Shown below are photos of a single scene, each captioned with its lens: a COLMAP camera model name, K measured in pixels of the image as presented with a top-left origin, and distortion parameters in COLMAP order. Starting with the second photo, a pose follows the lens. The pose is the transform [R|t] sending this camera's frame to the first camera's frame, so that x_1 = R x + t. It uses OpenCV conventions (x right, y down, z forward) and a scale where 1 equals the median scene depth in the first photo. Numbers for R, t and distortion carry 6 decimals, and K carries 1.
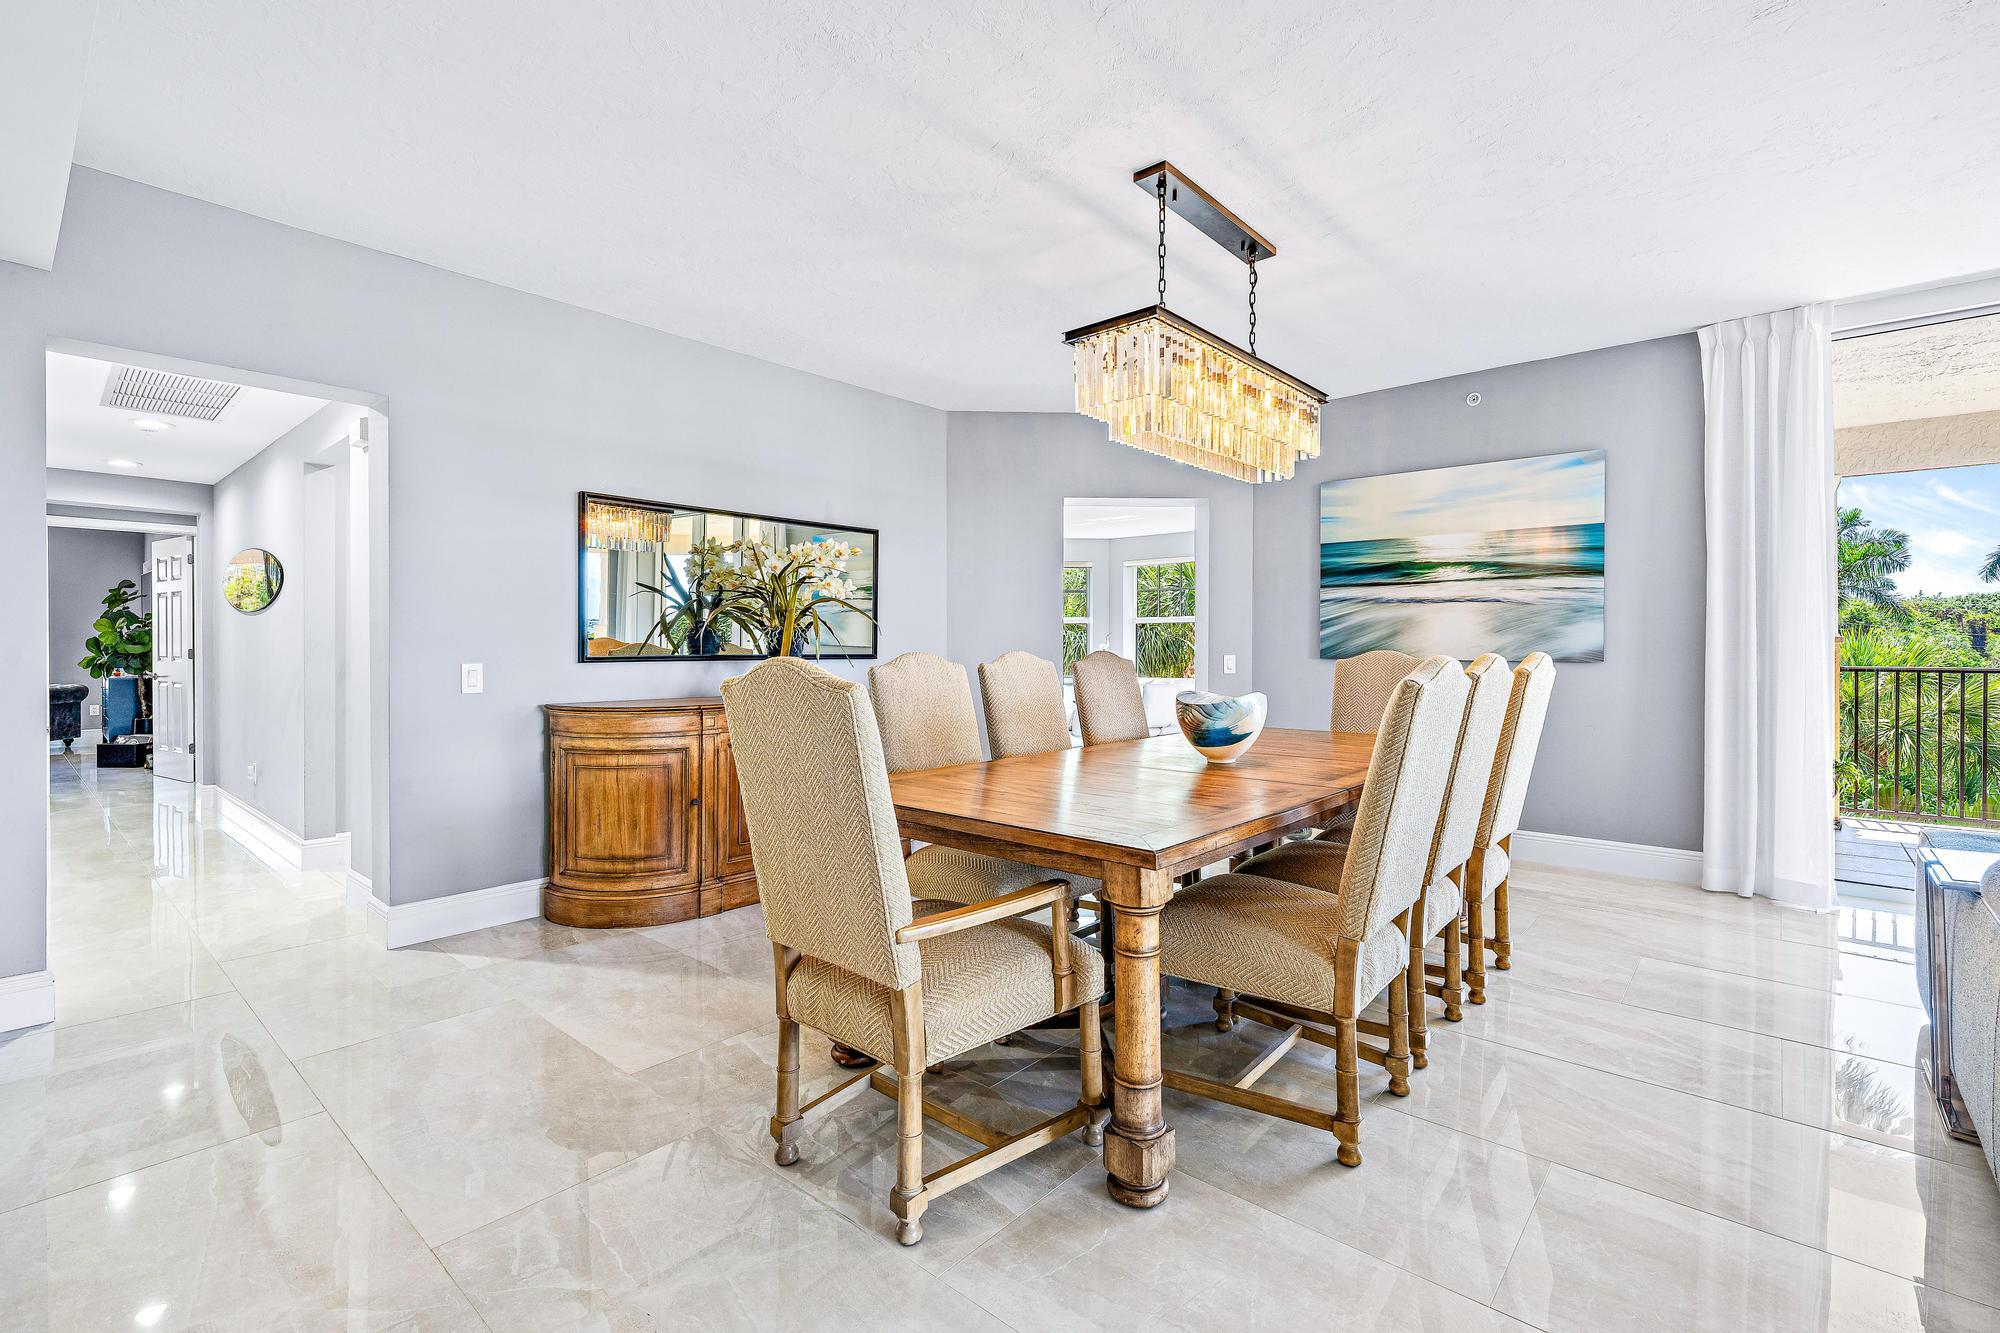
lens RADIAL K [[890.5, 0, 1013.7], [0, 890.5, 652.6], [0, 0, 1]] dist [0.001466, 0.000052]
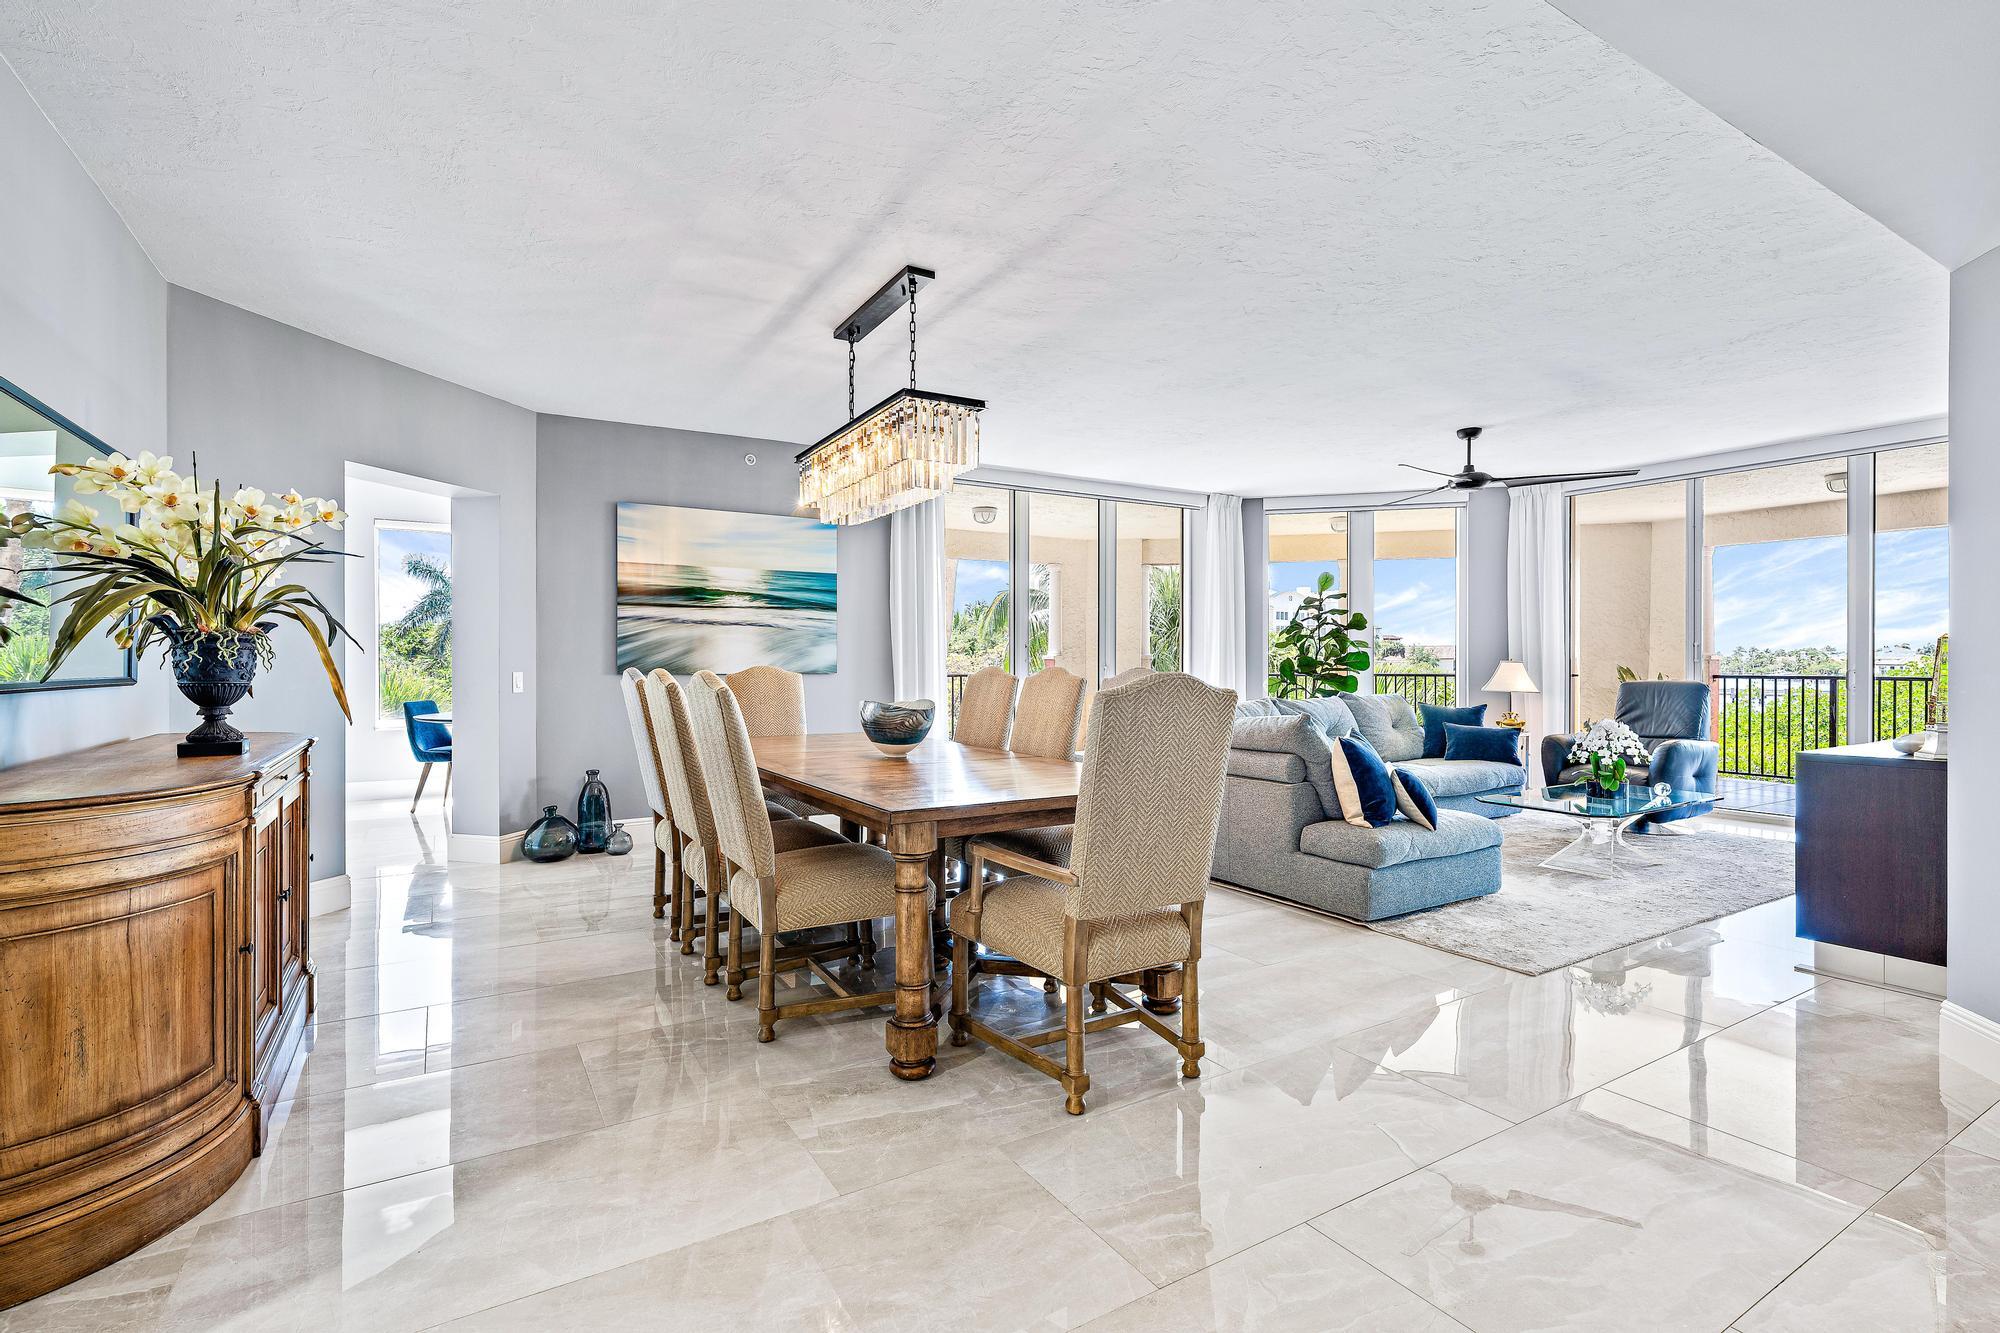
lens RADIAL K [[890.5, 0, 1010.8], [0, 890.5, 665.7], [0, 0, 1]] dist [0.001466, 0.000052]
pose [[0.313164, -0.004933, 0.949686, -0.576625], [0.007320, 0.999969, 0.002781, -0.003260], [-0.949671, 0.006081, 0.313191, 0.302242]]
